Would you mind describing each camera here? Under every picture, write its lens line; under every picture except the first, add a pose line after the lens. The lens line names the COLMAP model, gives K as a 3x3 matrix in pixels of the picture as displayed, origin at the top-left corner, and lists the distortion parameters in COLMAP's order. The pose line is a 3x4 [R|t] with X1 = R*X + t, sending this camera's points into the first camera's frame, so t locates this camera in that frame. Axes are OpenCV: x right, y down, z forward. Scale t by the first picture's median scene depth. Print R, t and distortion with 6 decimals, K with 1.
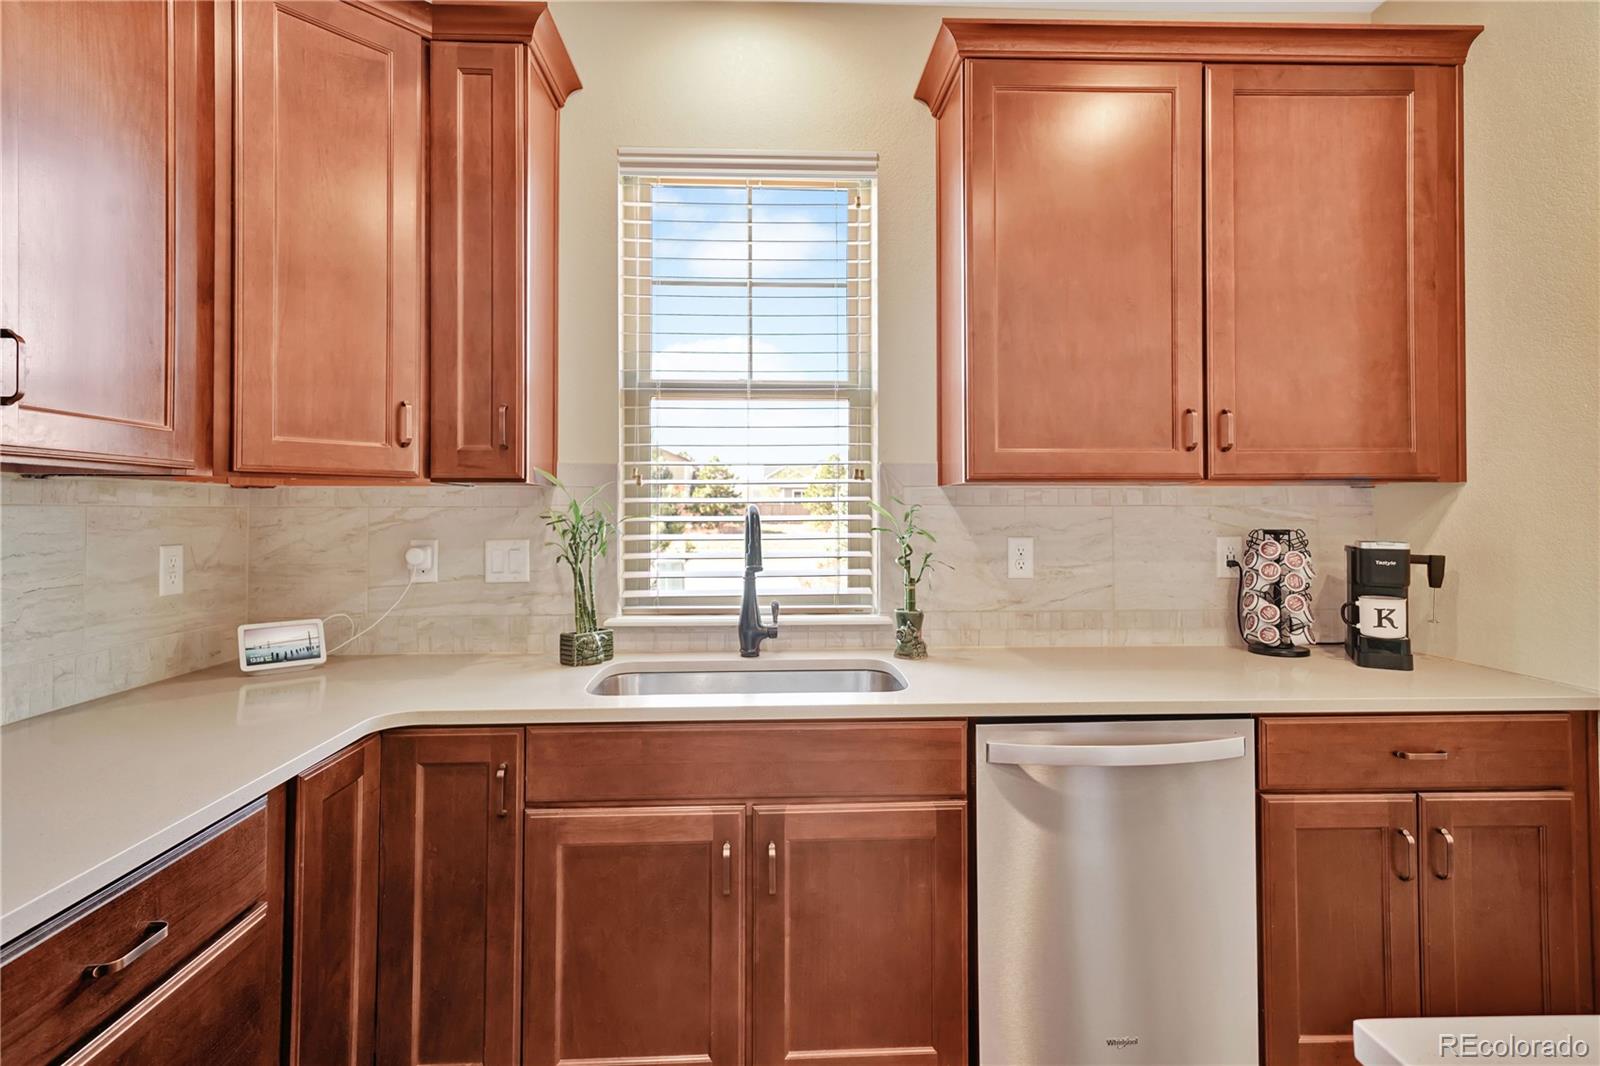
lens RADIAL K [[822.7, 0, 798.0], [0, 822.7, 499.4], [0, 0, 1]] dist [0.022325, 0.000431]
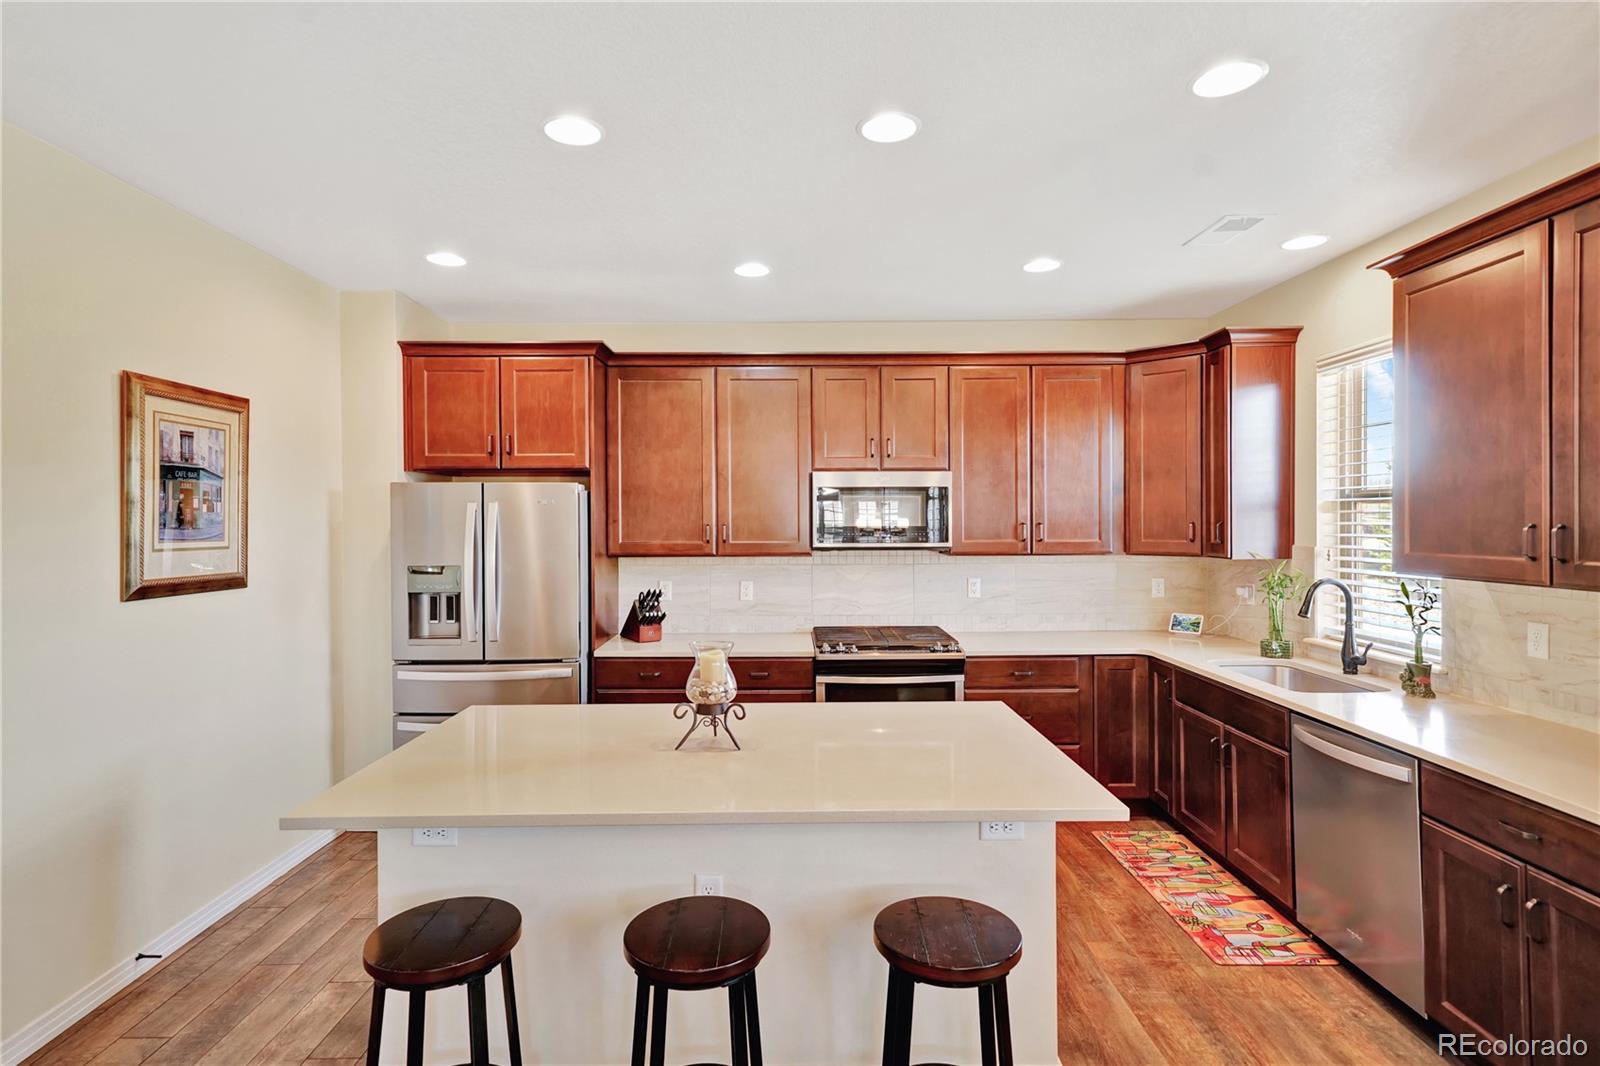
lens RADIAL K [[822.7, 0, 796.7], [0, 822.7, 530.4], [0, 0, 1]] dist [0.022325, 0.000431]
pose [[-0.044699, 0.015891, -0.998874, 1.676067], [0.023034, 0.999624, 0.014872, -0.140795], [0.998735, -0.022343, -0.045048, 0.019731]]
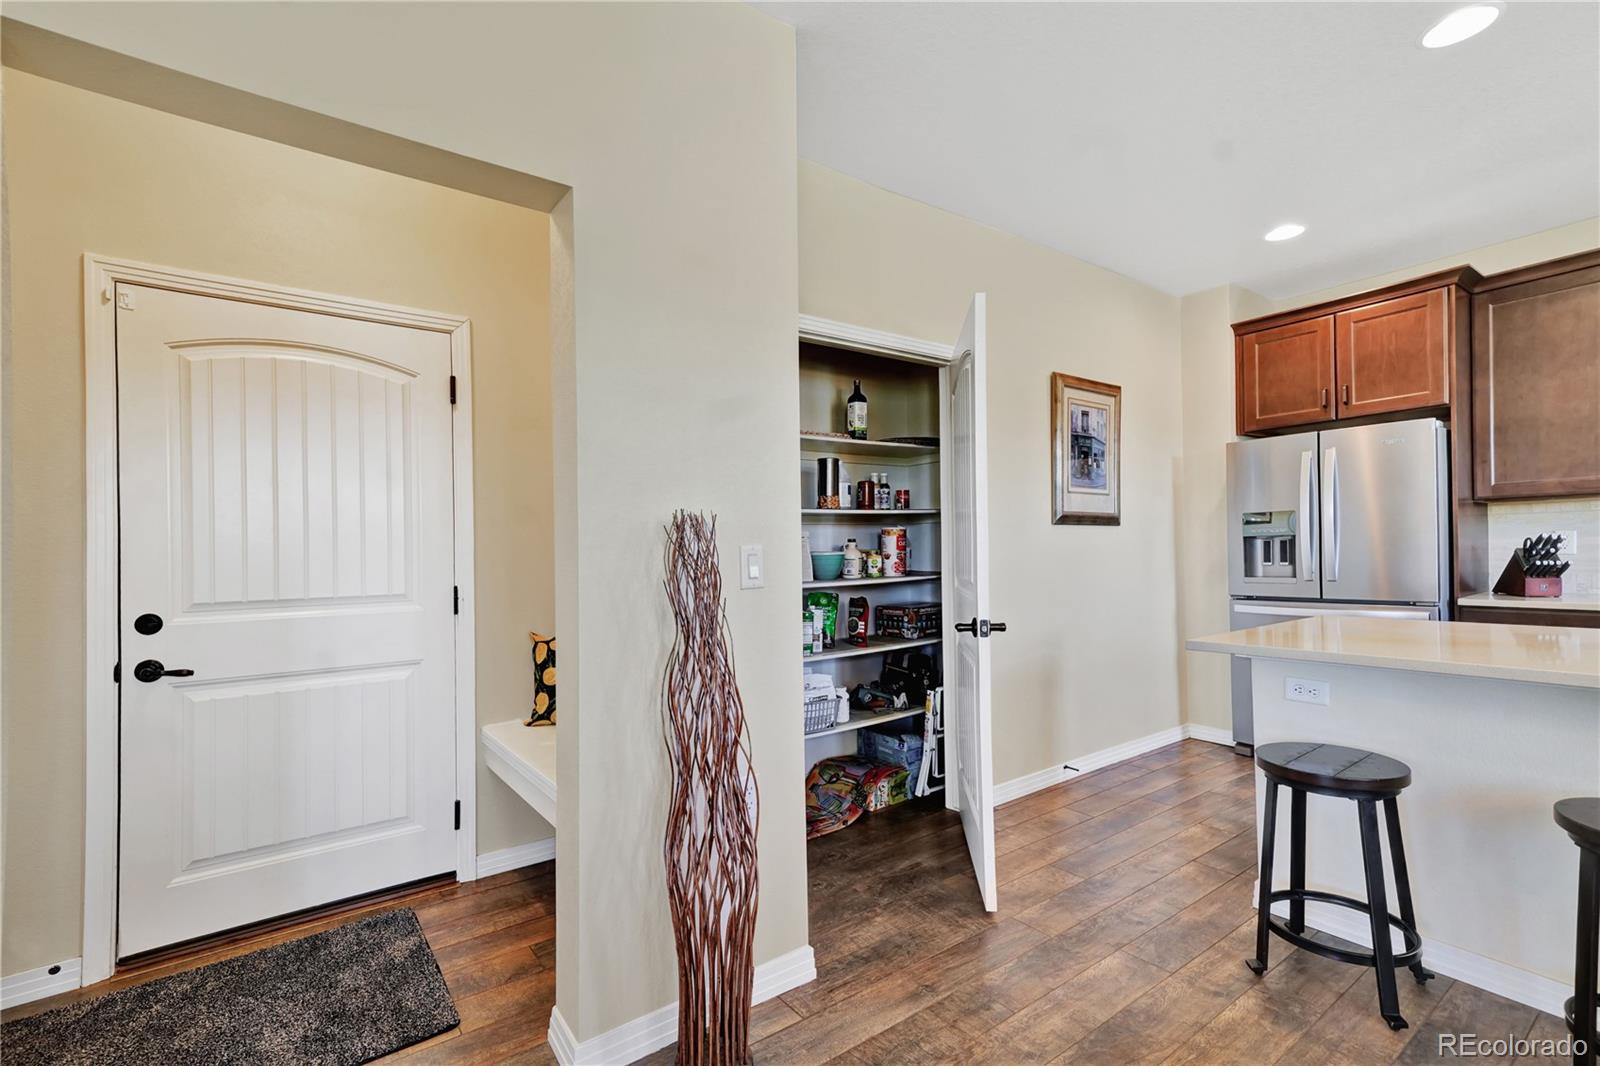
lens RADIAL K [[708.9, 0, 813.7], [0, 708.9, 551.6], [0, 0, 1]] dist [0.022843, -0.002117]
pose [[-0.830131, 0.018838, -0.557250, 1.829665], [0.033371, 0.999316, -0.015930, 0.044686], [0.556569, -0.031820, -0.830192, -0.021824]]
